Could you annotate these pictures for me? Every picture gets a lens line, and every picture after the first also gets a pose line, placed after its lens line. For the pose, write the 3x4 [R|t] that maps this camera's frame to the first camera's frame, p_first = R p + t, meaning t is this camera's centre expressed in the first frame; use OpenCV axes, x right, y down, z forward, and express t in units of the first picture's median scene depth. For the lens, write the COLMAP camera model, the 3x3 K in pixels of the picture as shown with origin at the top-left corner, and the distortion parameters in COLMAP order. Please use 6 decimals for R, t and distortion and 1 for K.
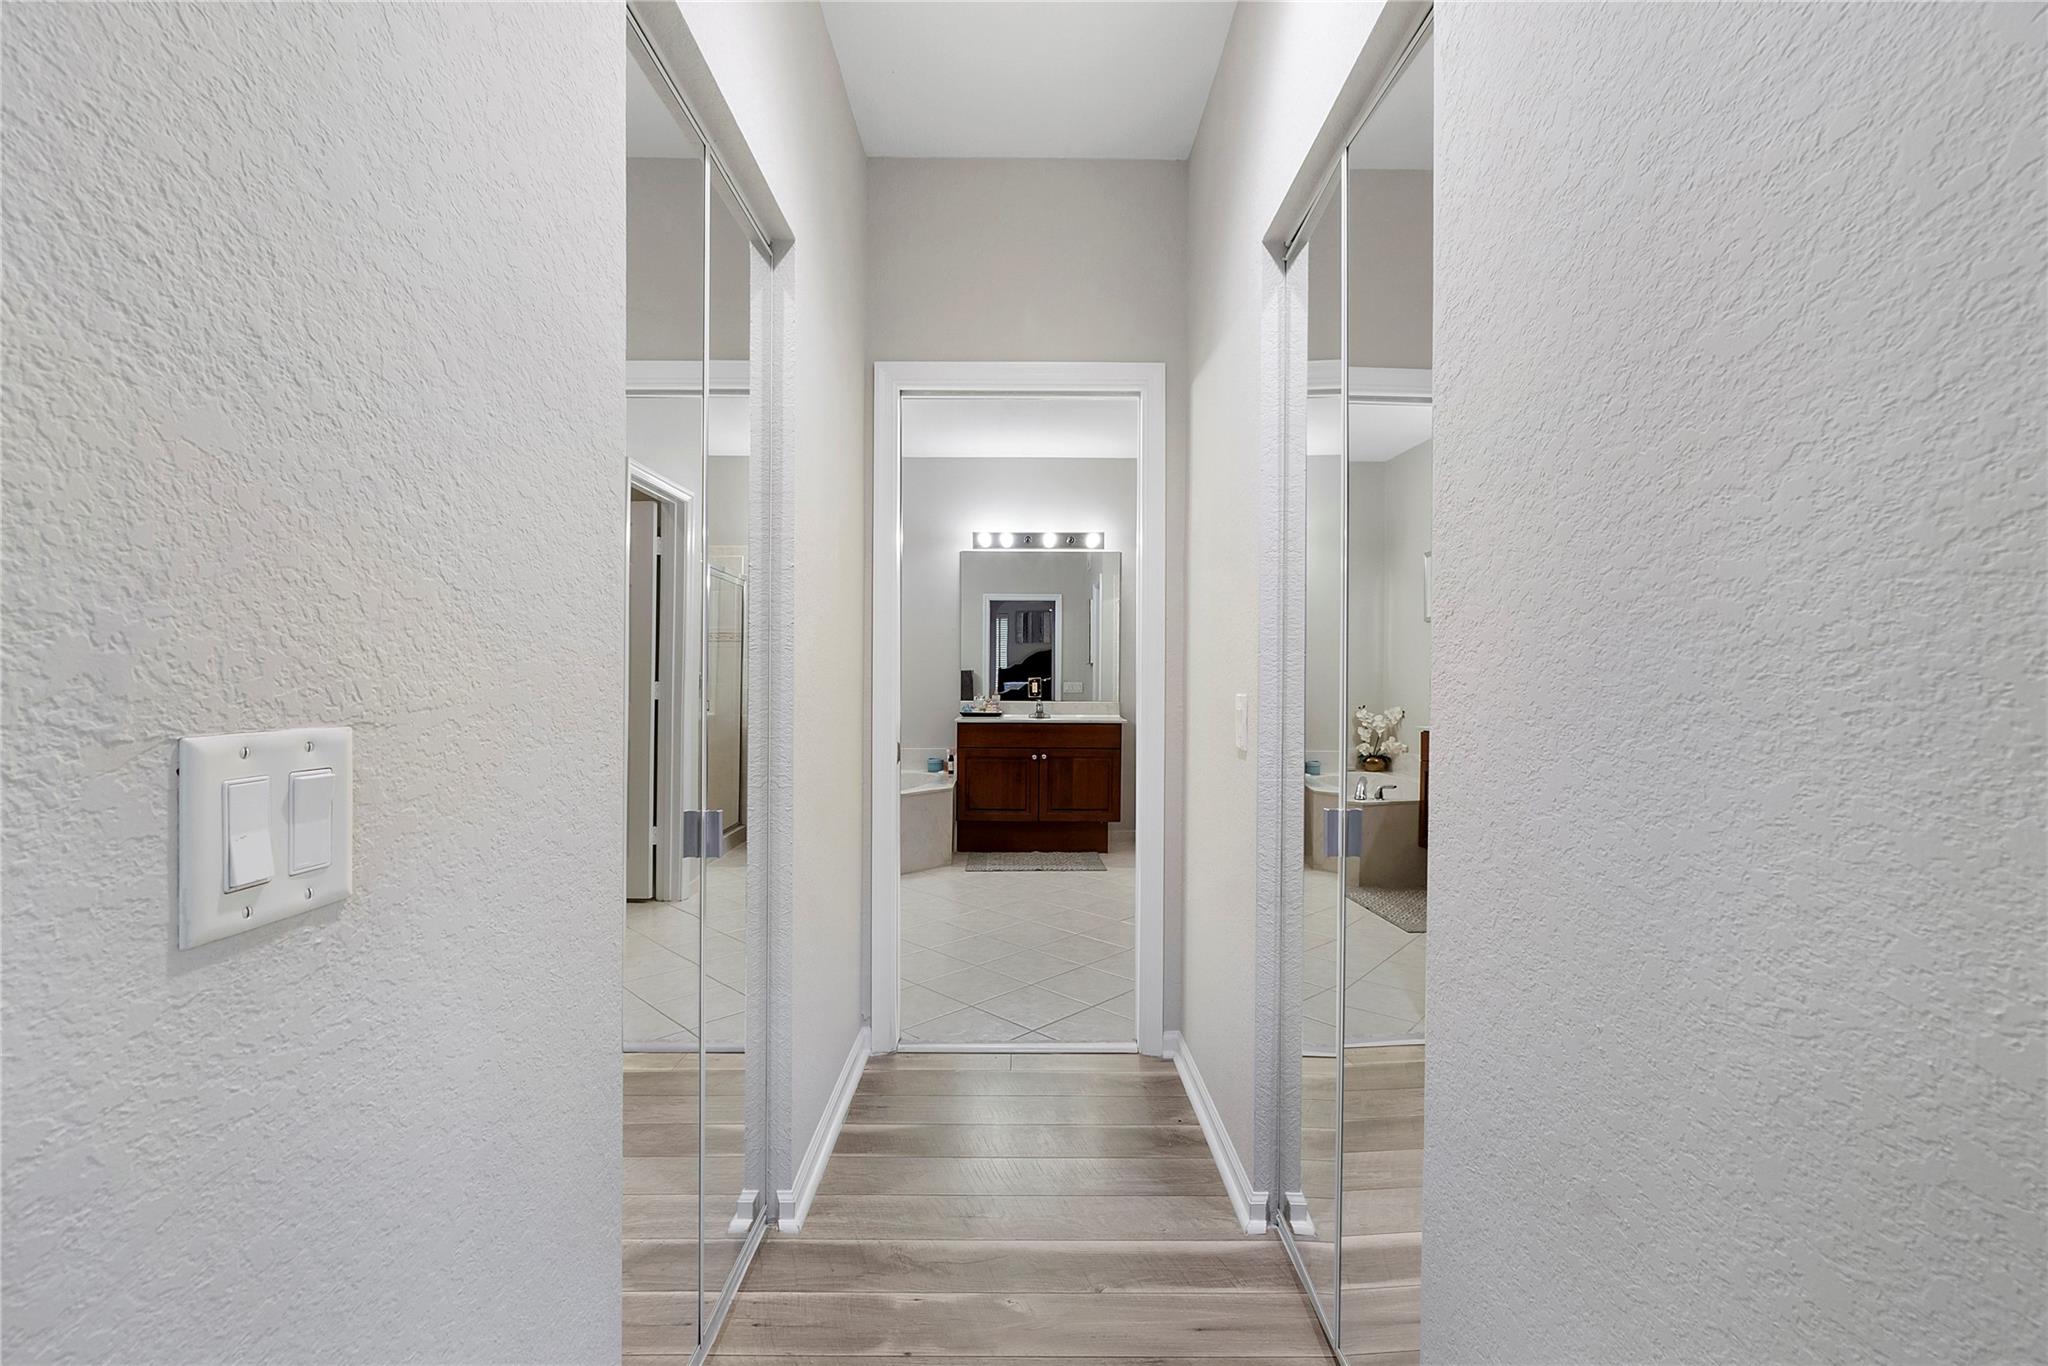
lens RADIAL K [[868.0, 0, 1030.4], [0, 868.0, 686.3], [0, 0, 1]] dist [-0.007597, -0.000422]
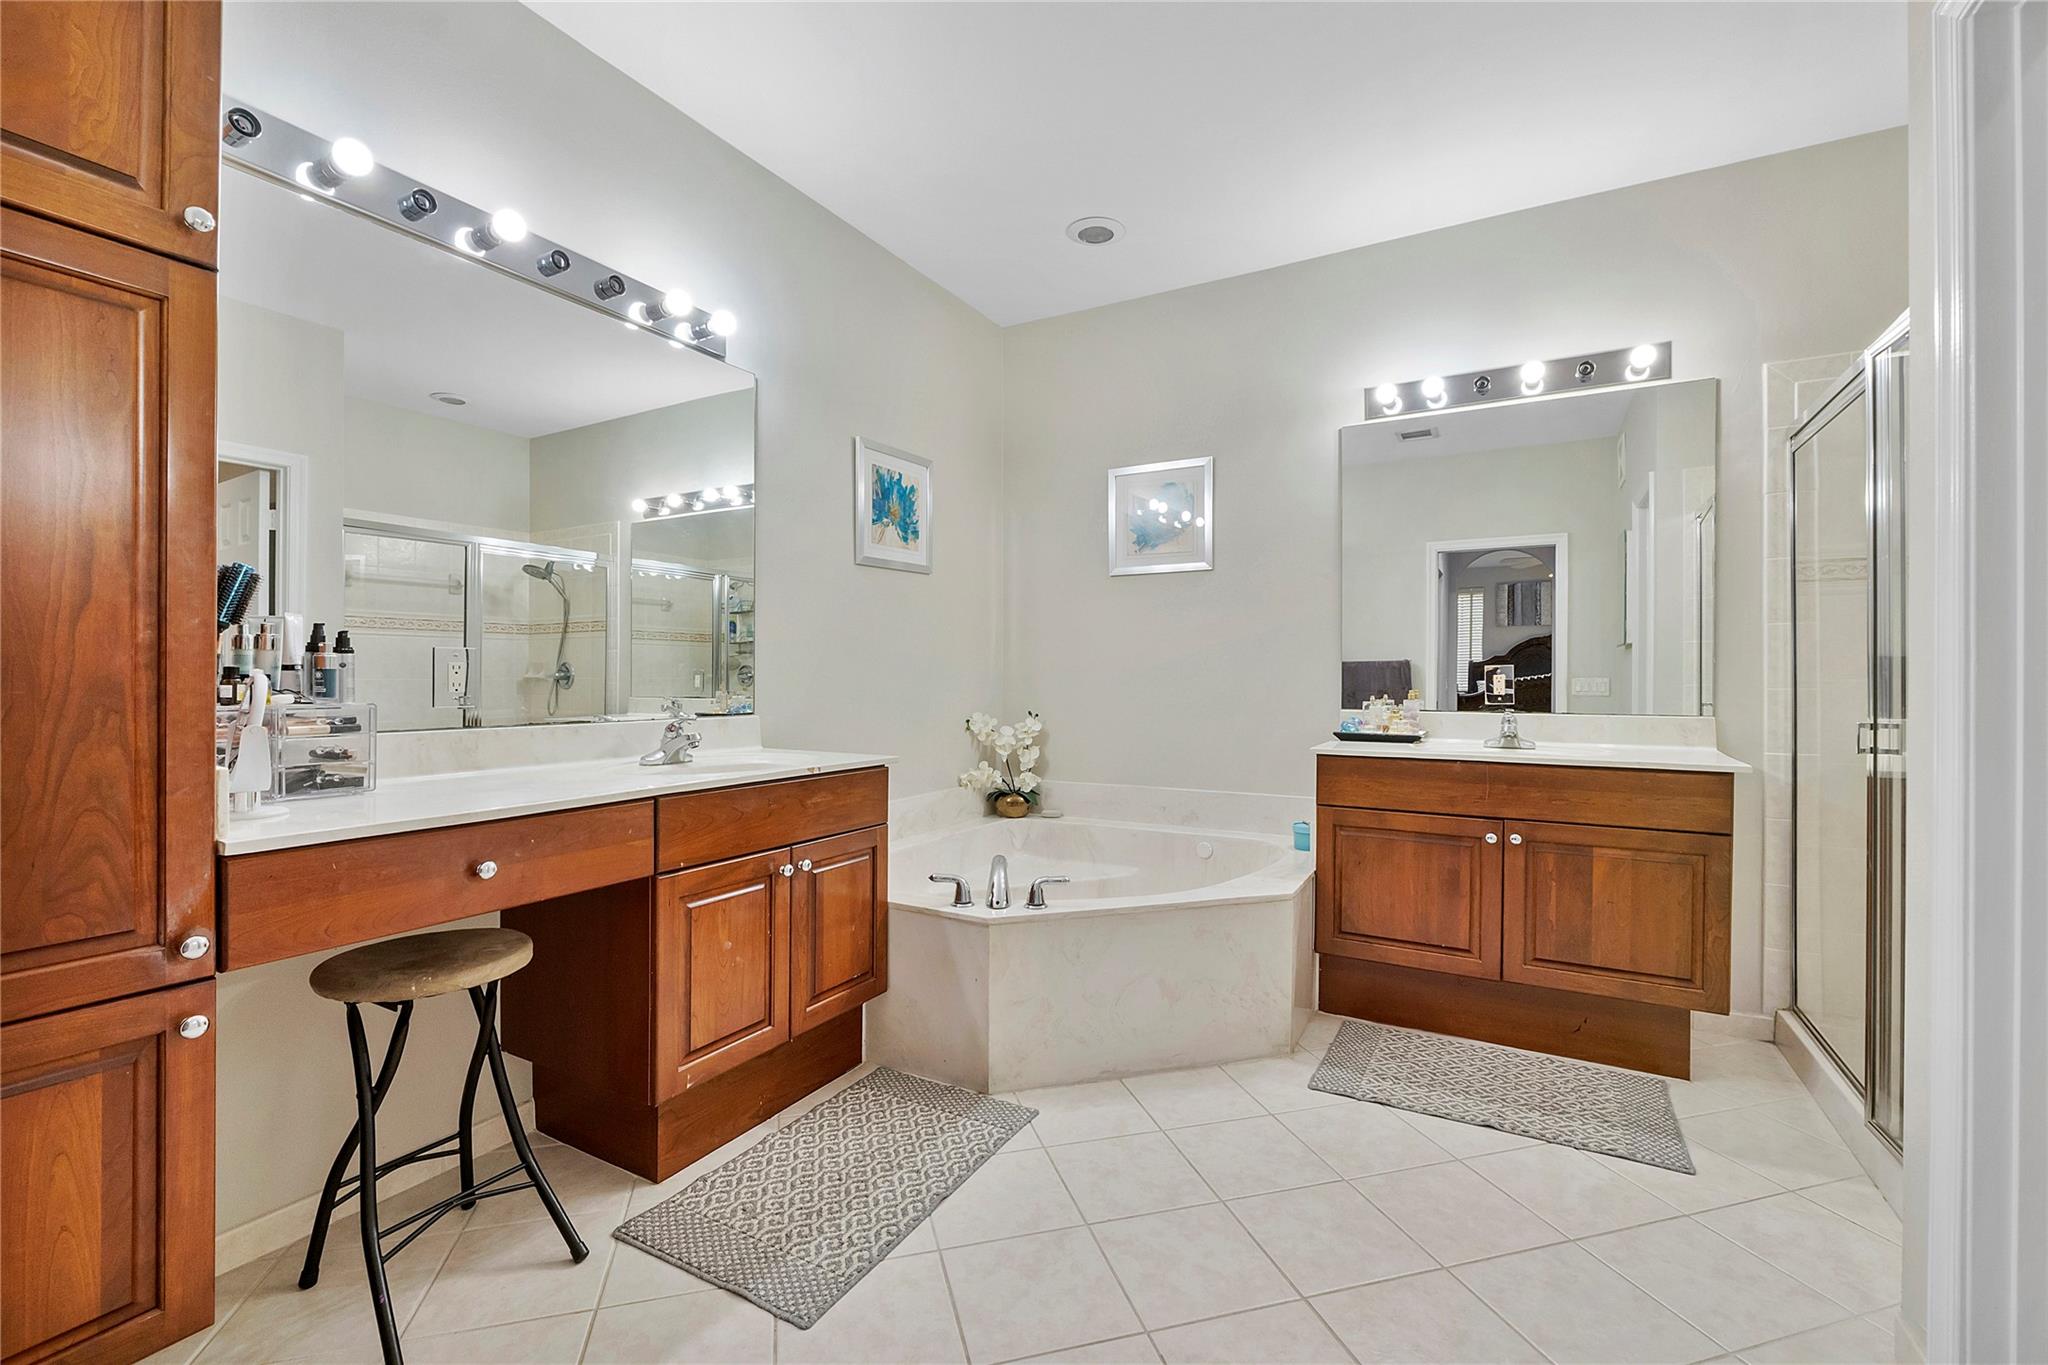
lens RADIAL K [[875.4, 0, 1028.3], [0, 875.4, 678.4], [0, 0, 1]] dist [-0.009841, -0.000077]
pose [[0.866120, -0.000848, -0.499836, 0.021391], [-0.005065, 0.999932, -0.010475, 0.004276], [0.499811, 0.011604, 0.866057, 0.452064]]
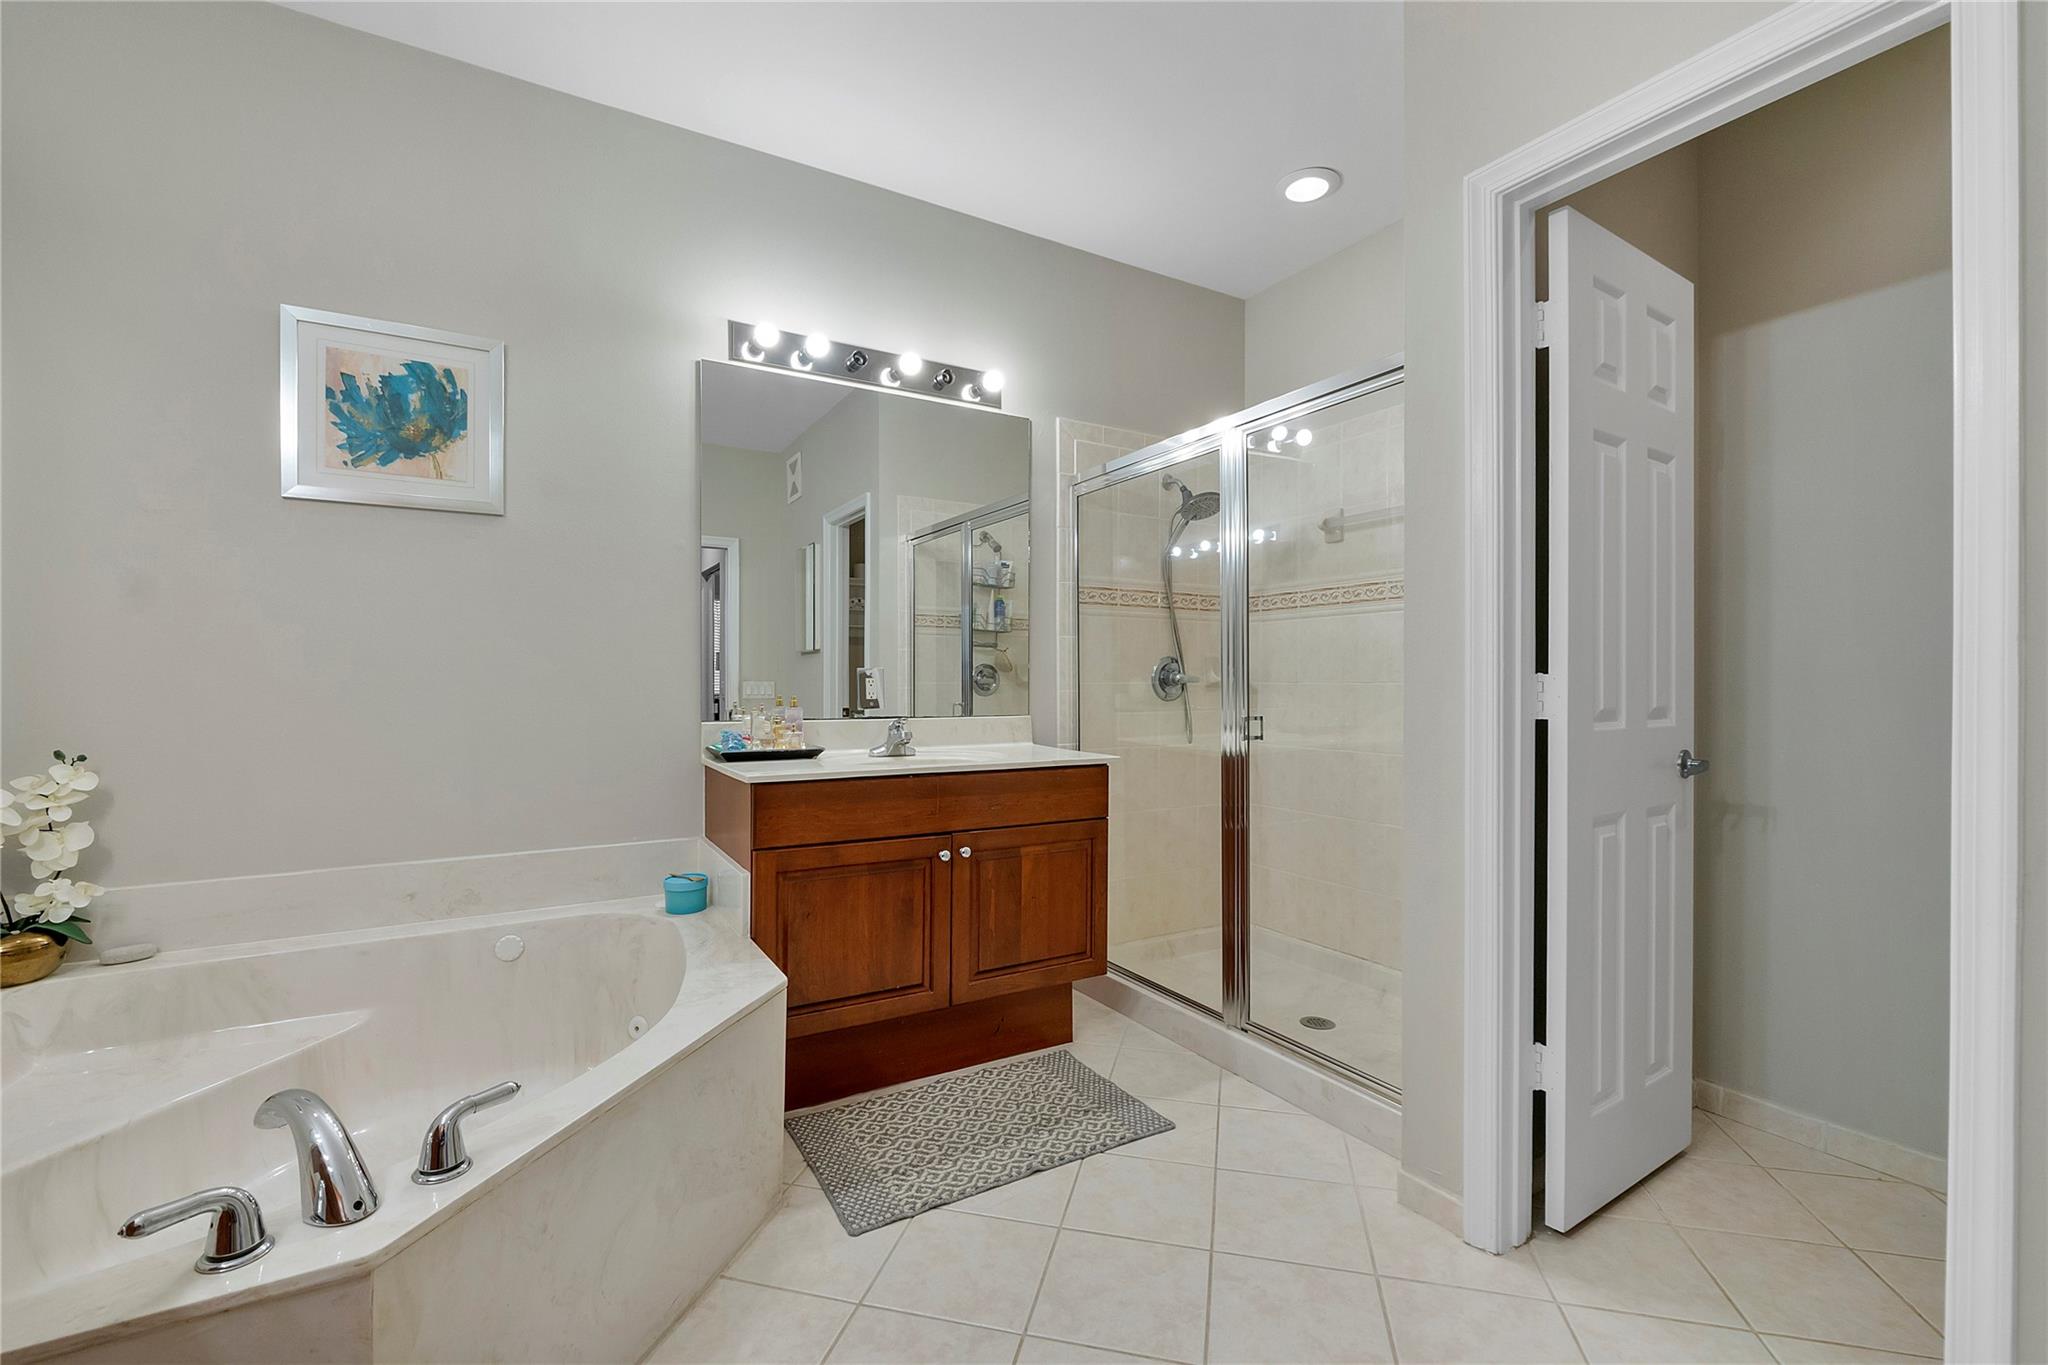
lens RADIAL K [[868.0, 0, 1030.4], [0, 868.0, 685.8], [0, 0, 1]] dist [-0.007597, -0.000422]
pose [[0.860152, -0.003213, 0.510028, -0.159460], [0.005831, 0.999977, -0.003534, 0.001887], [-0.510005, 0.006013, 0.860150, 0.577105]]
